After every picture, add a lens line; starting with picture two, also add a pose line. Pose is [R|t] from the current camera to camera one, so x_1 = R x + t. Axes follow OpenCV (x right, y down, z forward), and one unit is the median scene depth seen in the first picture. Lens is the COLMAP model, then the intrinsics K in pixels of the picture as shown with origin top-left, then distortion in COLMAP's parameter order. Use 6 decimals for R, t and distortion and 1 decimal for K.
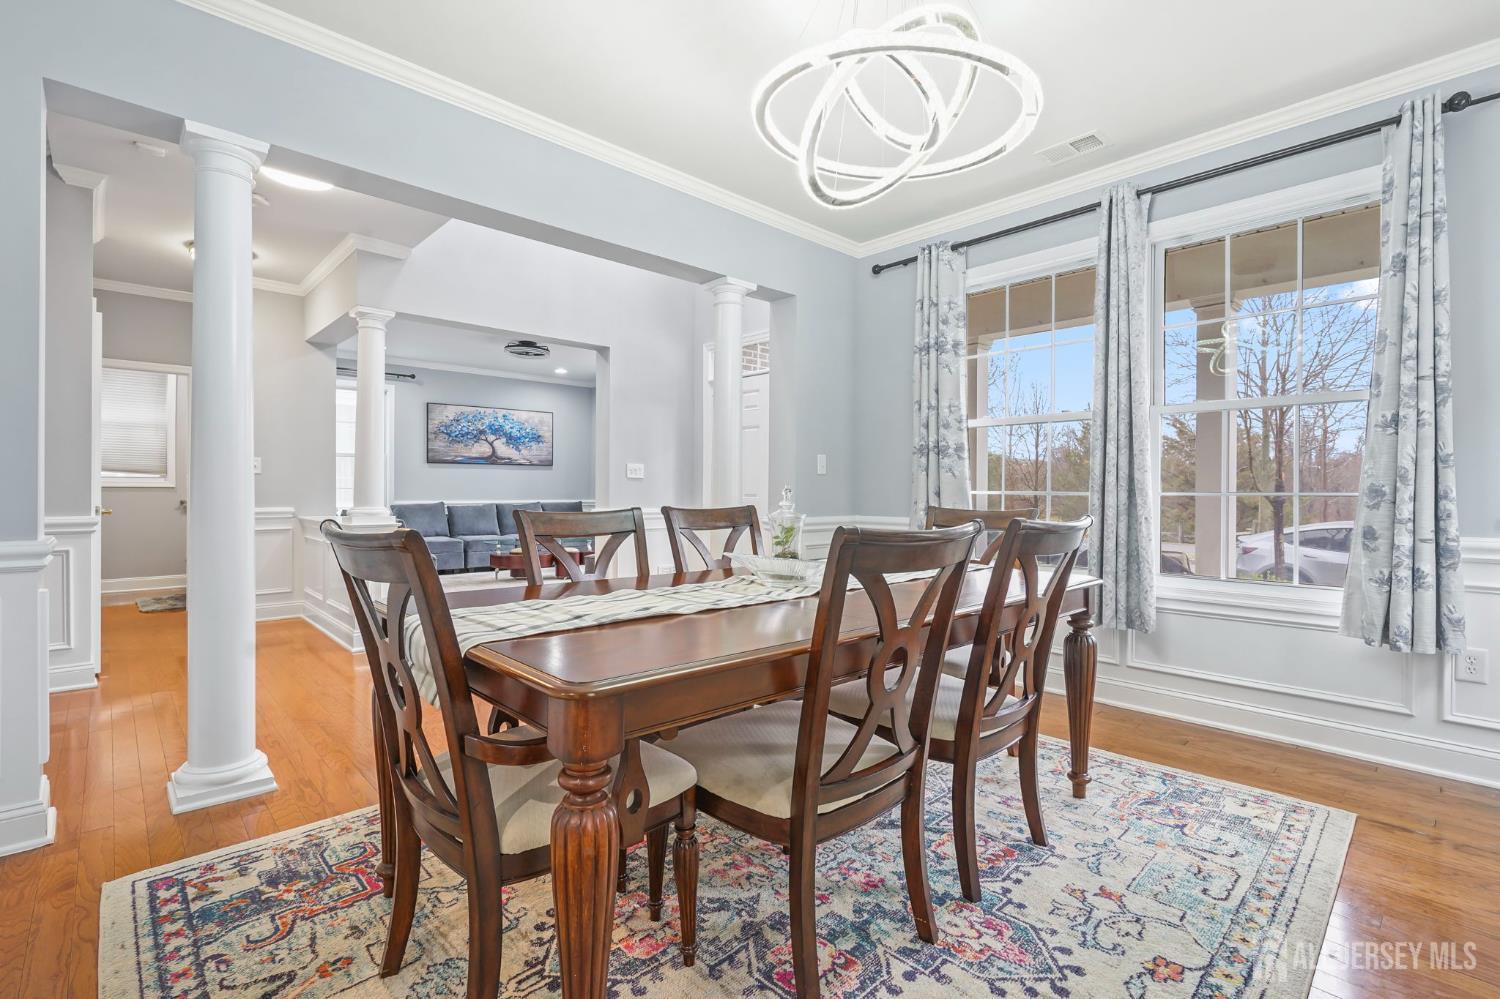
lens RADIAL K [[685.7, 0, 743.9], [0, 685.7, 496.6], [0, 0, 1]] dist [-0.000583, -0.000443]
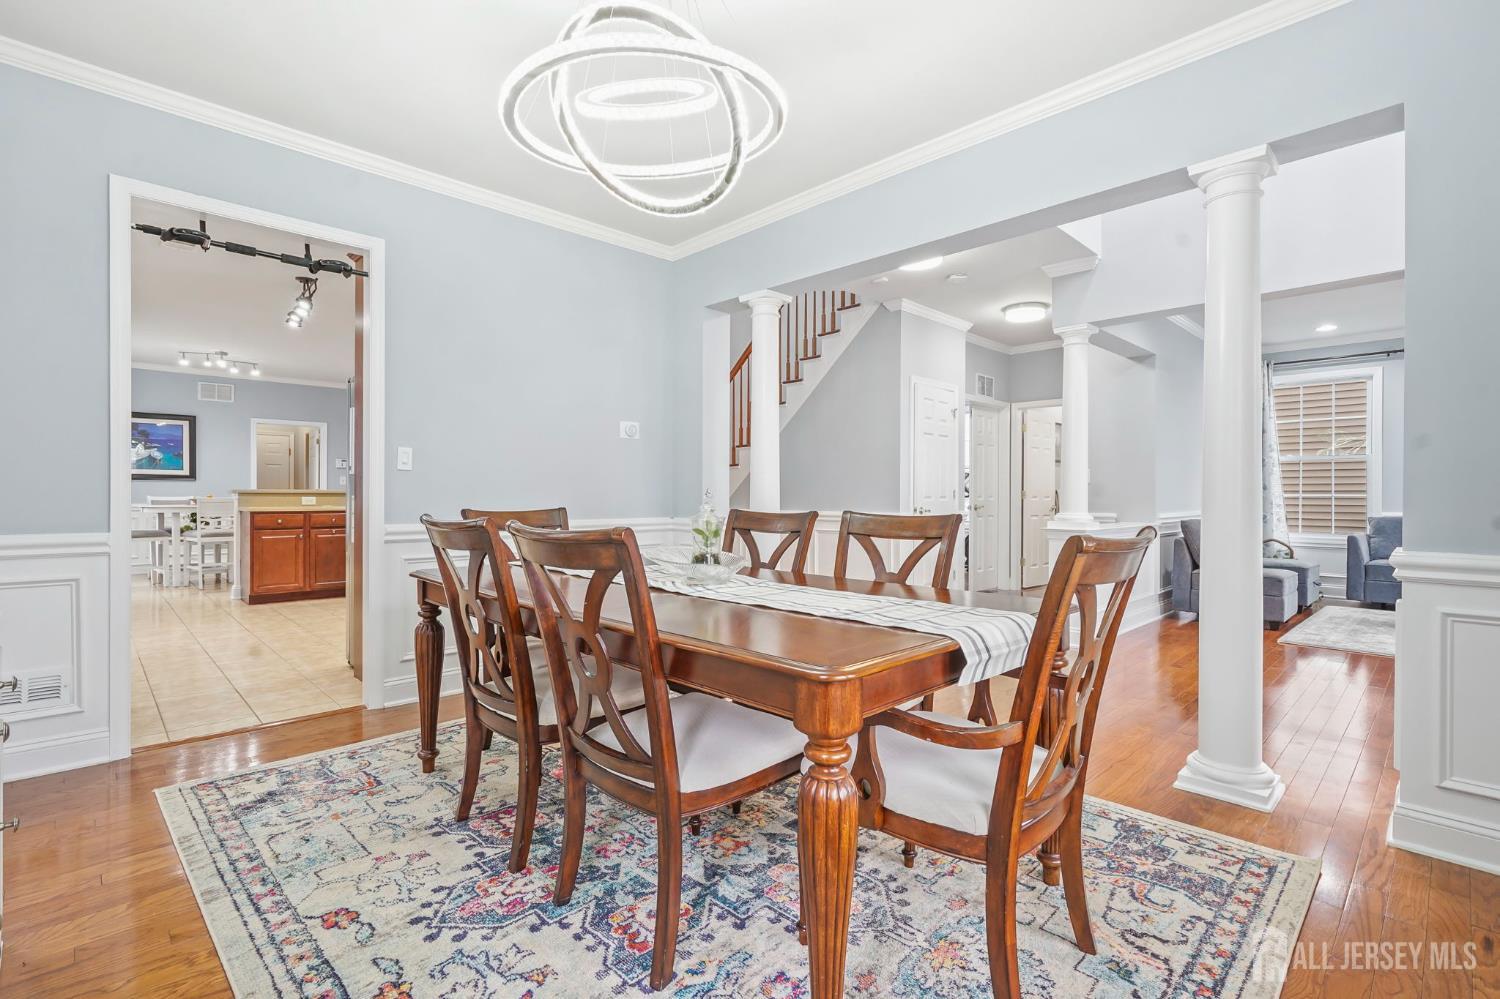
lens RADIAL K [[685.7, 0, 744.0], [0, 685.7, 496.5], [0, 0, 1]] dist [-0.000583, -0.000443]
pose [[0.024117, -0.005966, -0.999691, 1.515971], [-0.009431, 0.999936, -0.006195, 0.000471], [0.999665, 0.009578, 0.024059, 1.399420]]
